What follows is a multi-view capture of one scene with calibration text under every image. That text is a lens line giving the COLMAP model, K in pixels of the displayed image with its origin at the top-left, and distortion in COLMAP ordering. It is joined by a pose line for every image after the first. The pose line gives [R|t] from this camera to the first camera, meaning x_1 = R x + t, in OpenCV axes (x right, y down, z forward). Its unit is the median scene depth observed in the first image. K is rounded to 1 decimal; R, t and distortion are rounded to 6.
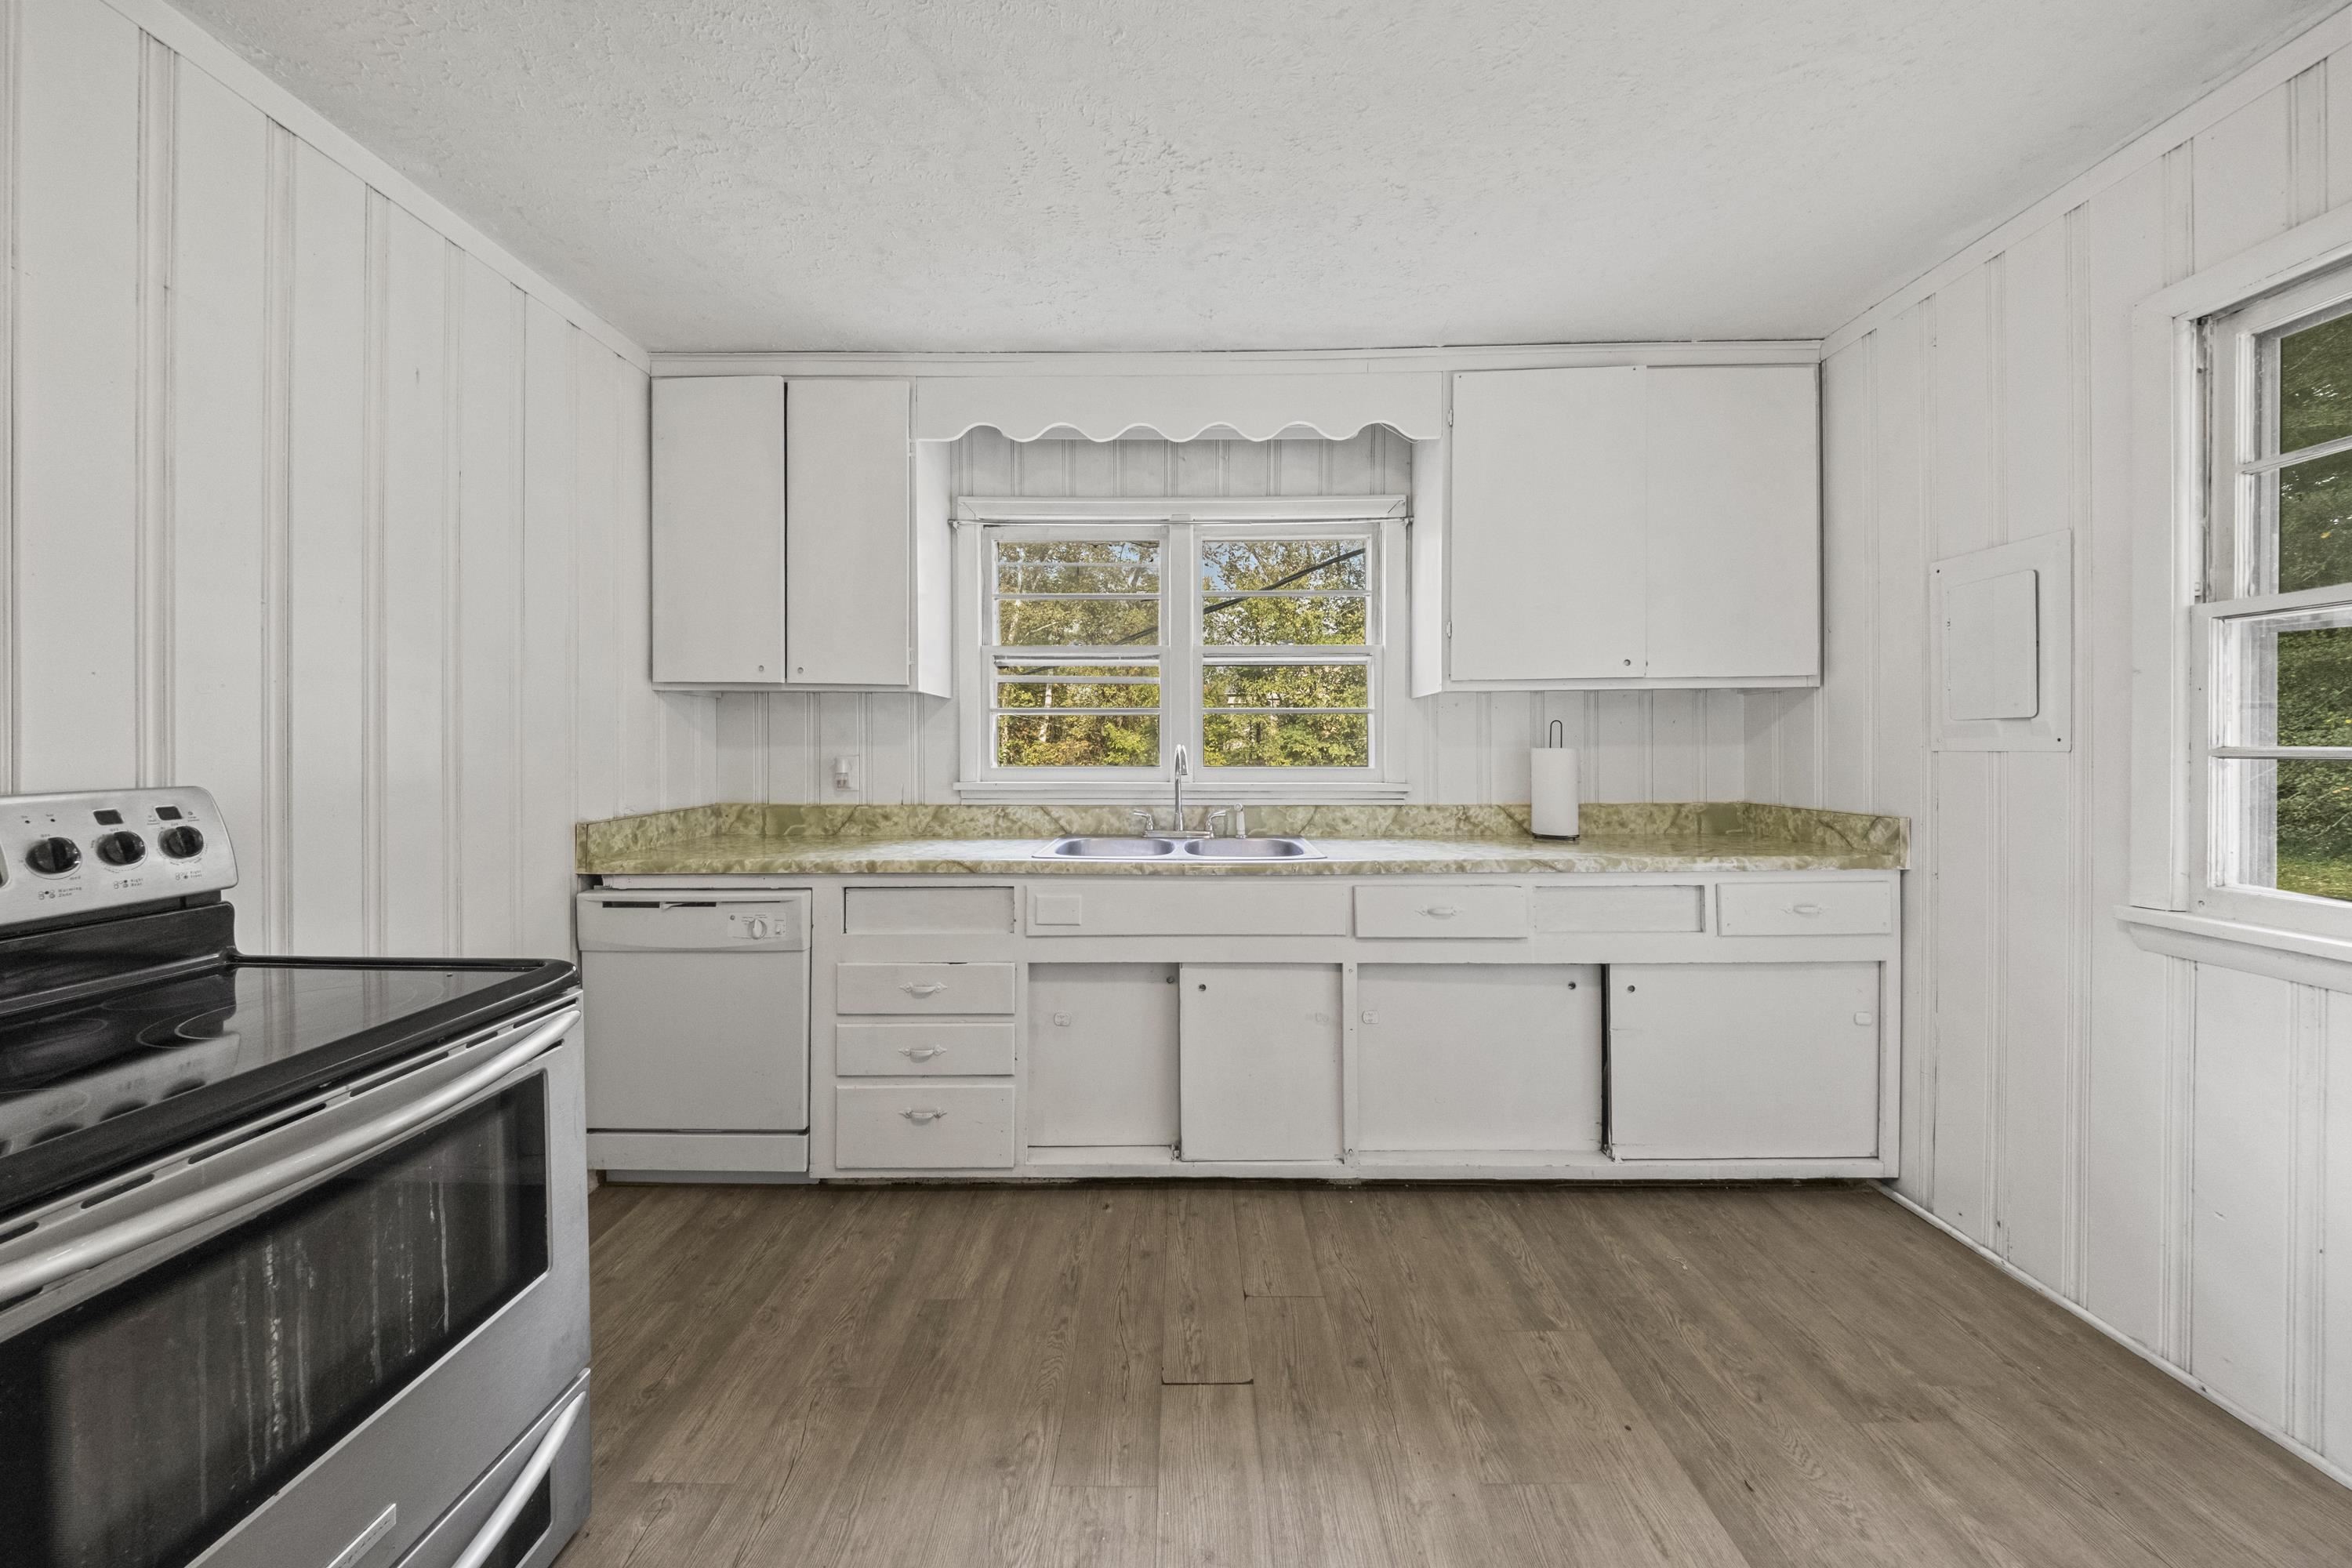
lens RADIAL K [[802.3, 0, 1172.3], [0, 802.3, 753.5], [0, 0, 1]] dist [0.054950, -0.027695]
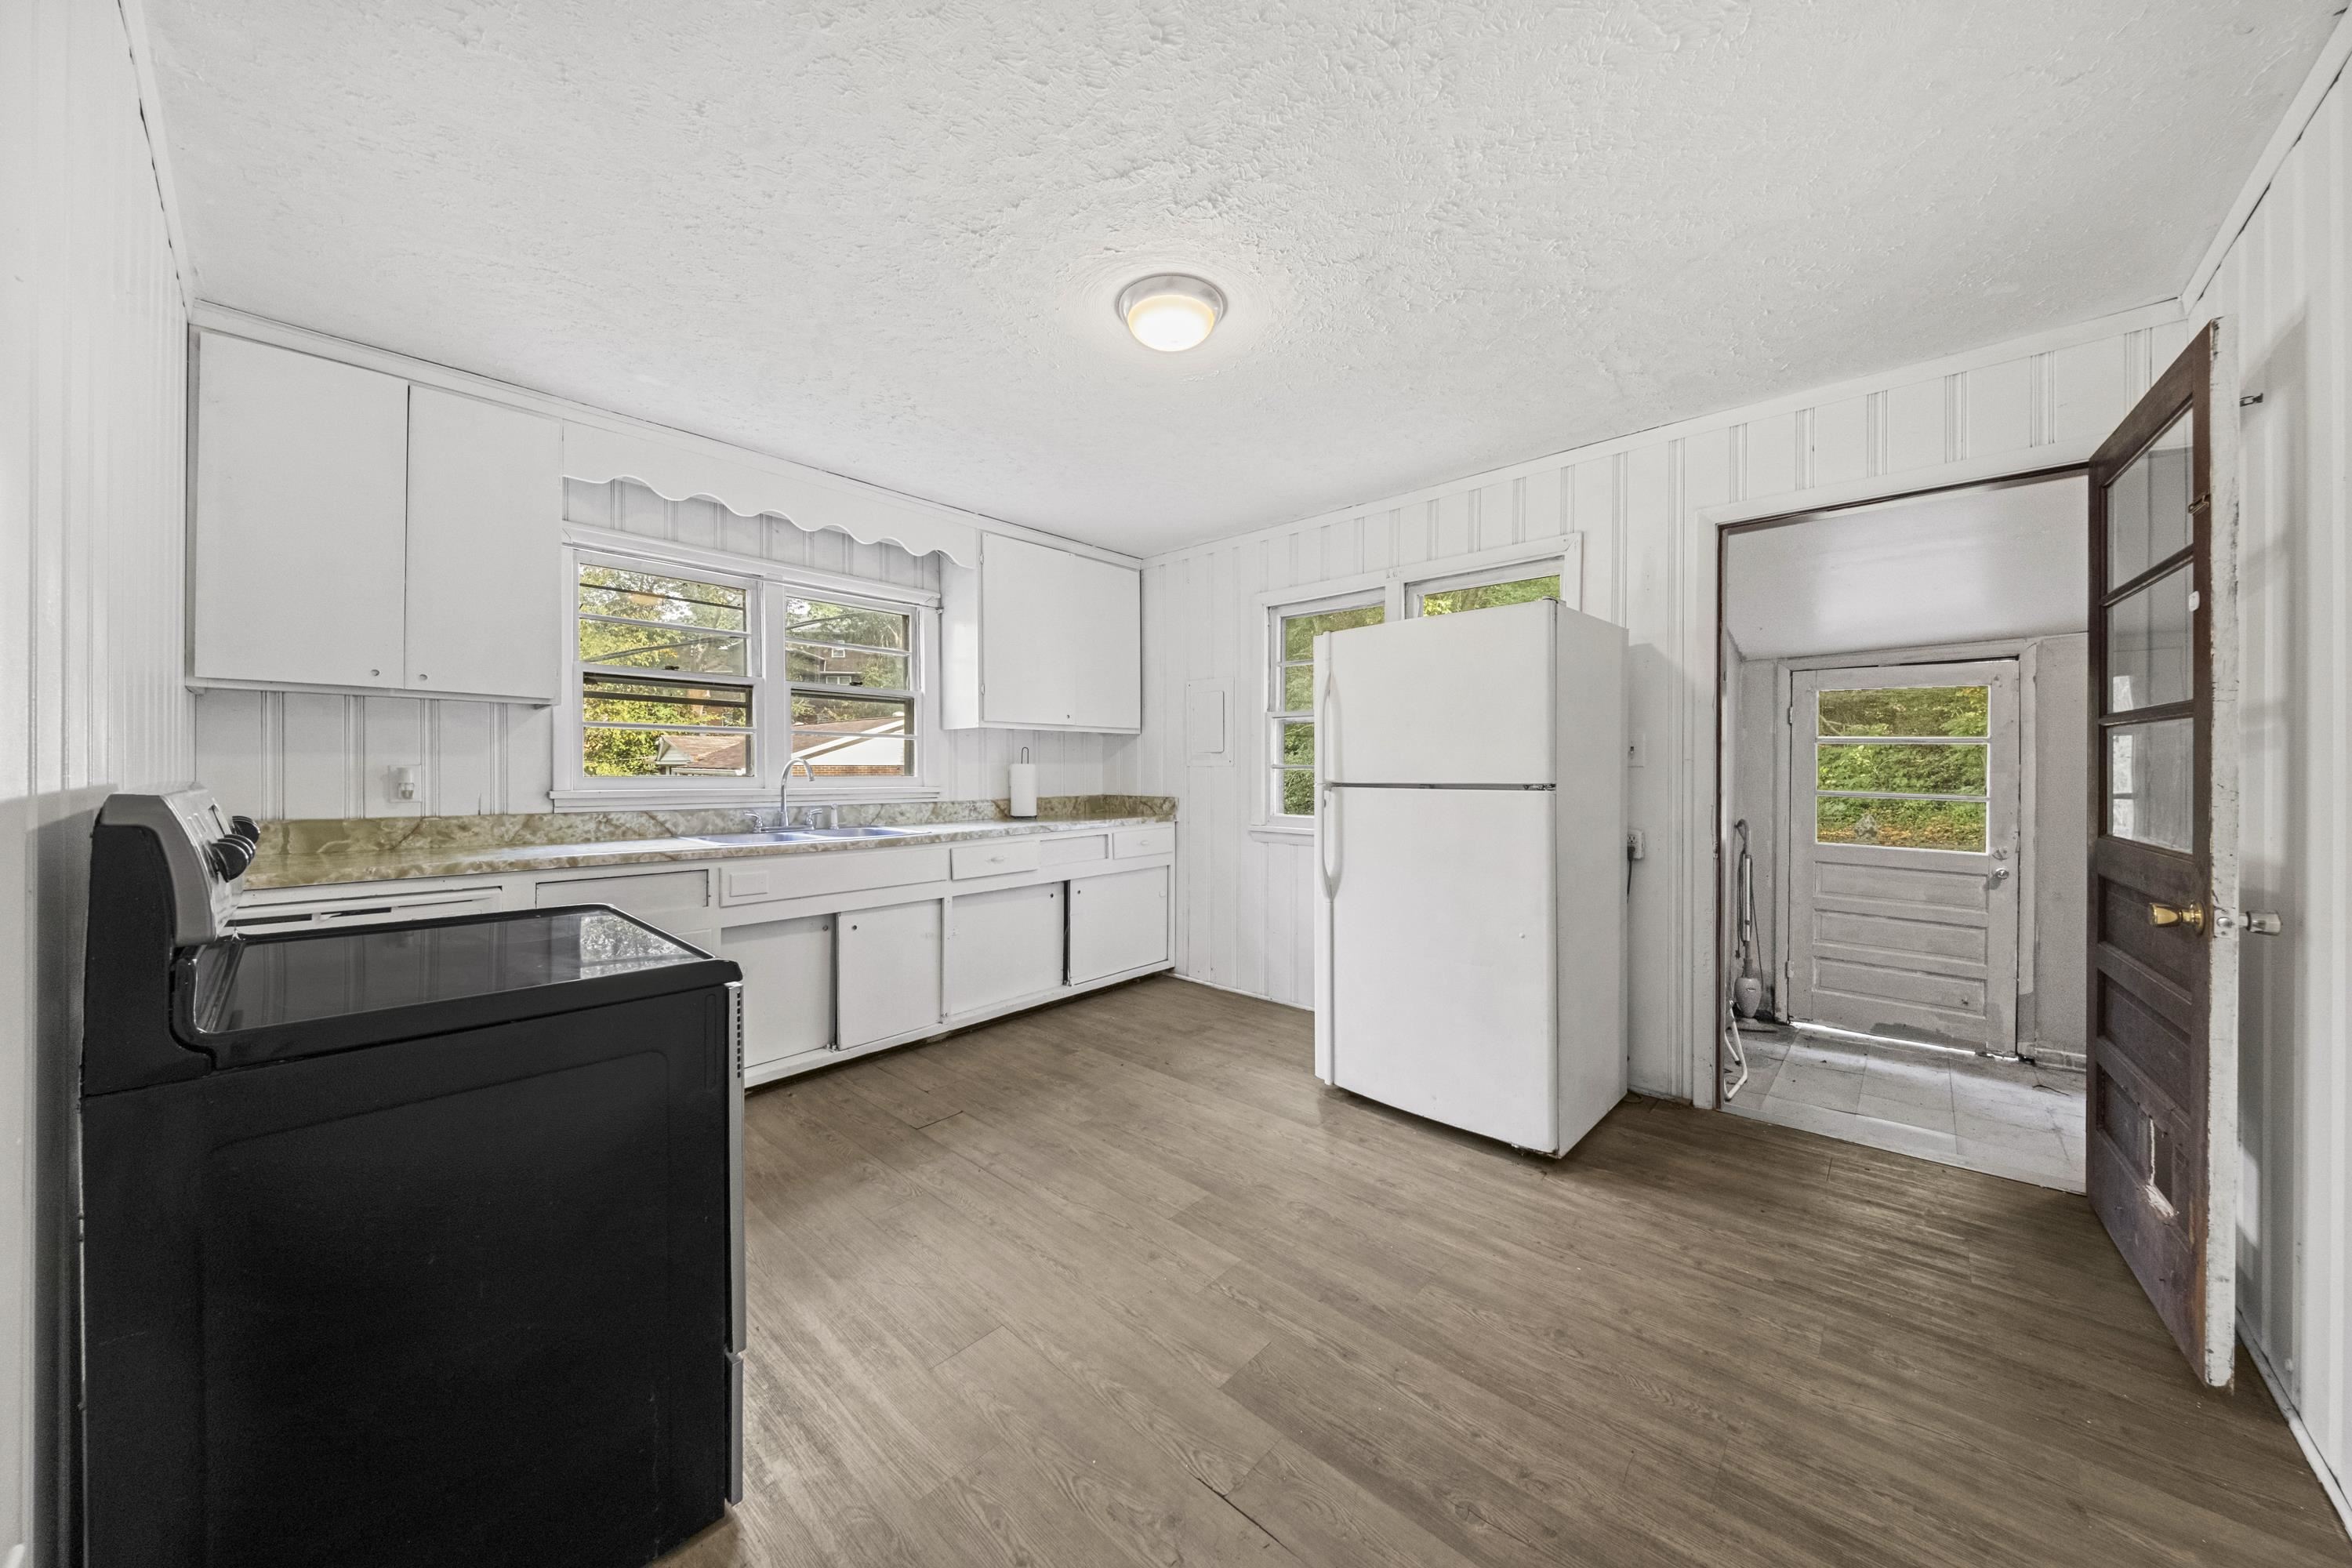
lens RADIAL K [[802.3, 0, 1172.3], [0, 802.3, 753.5], [0, 0, 1]] dist [0.054950, -0.027695]
pose [[0.671931, 0.019375, 0.740360, -0.596893], [0.000400, 0.999648, -0.026524, 0.017792], [-0.740614, 0.018119, 0.671687, -0.356438]]
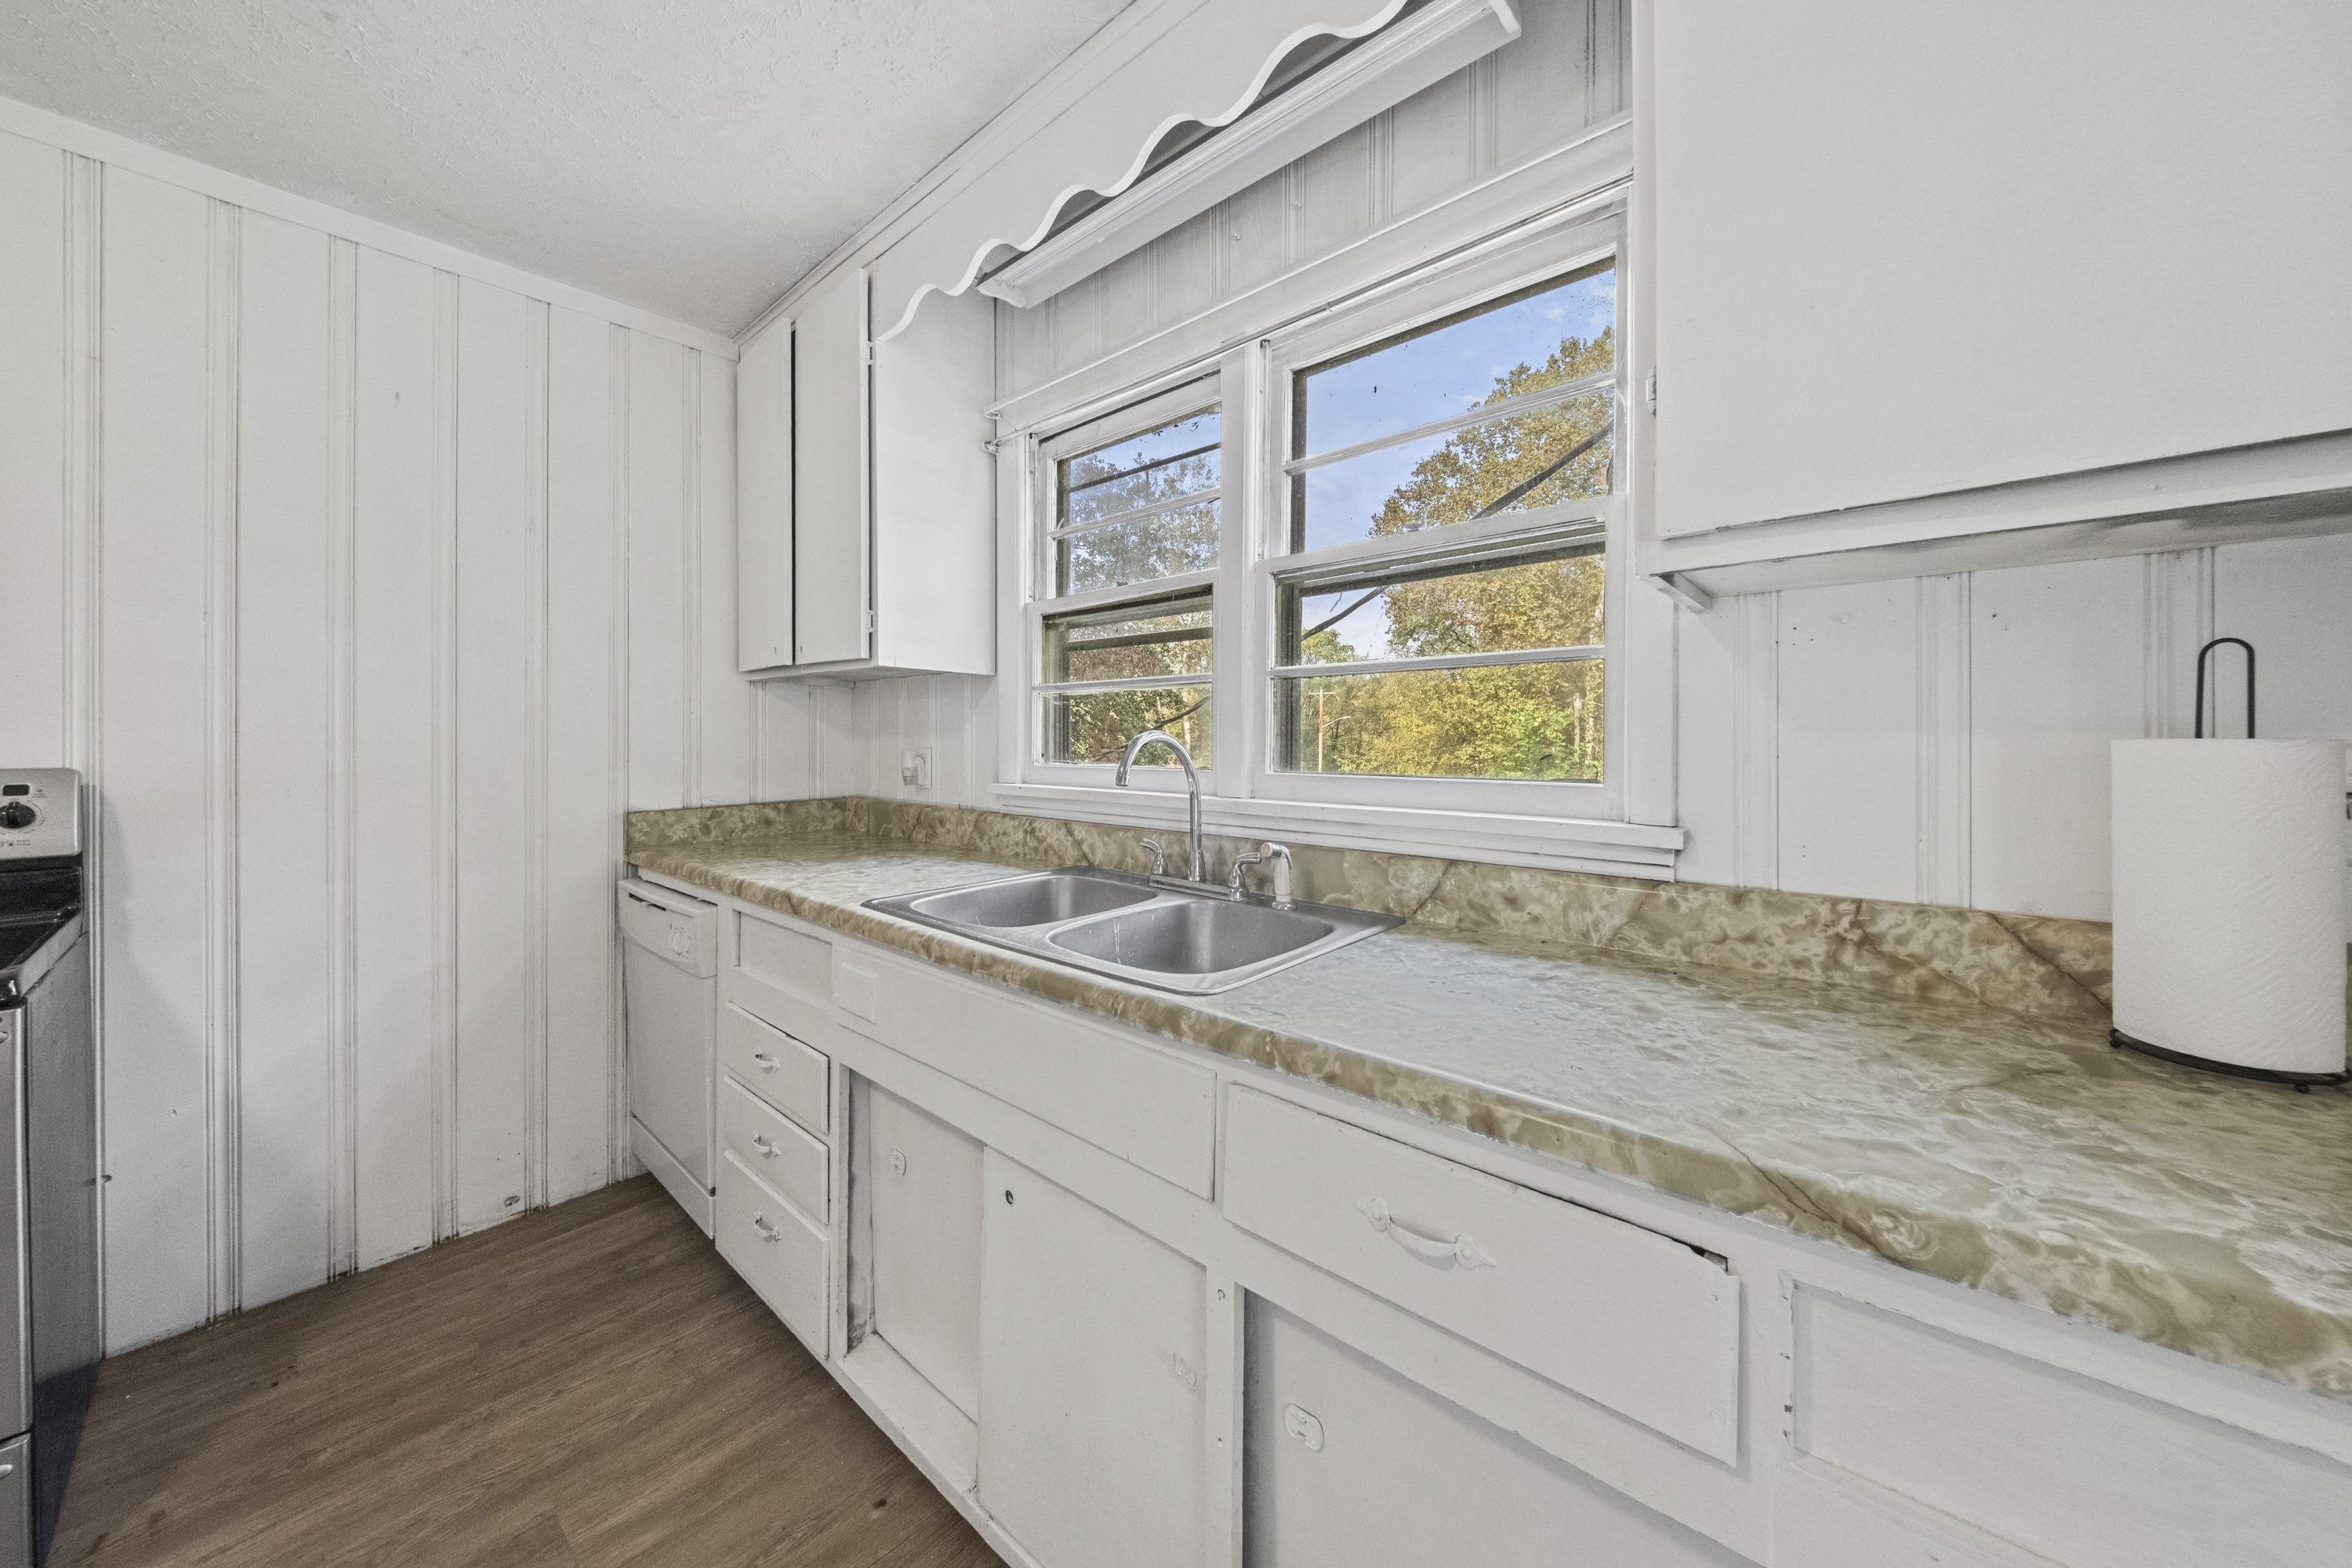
lens RADIAL K [[802.3, 0, 1172.3], [0, 802.3, 753.5], [0, 0, 1]] dist [0.054950, -0.027695]
pose [[0.756793, 0.011459, -0.653554, 0.422628], [-0.007334, 0.999932, 0.009040, -0.001674], [0.653614, -0.002048, 0.756826, 0.613580]]
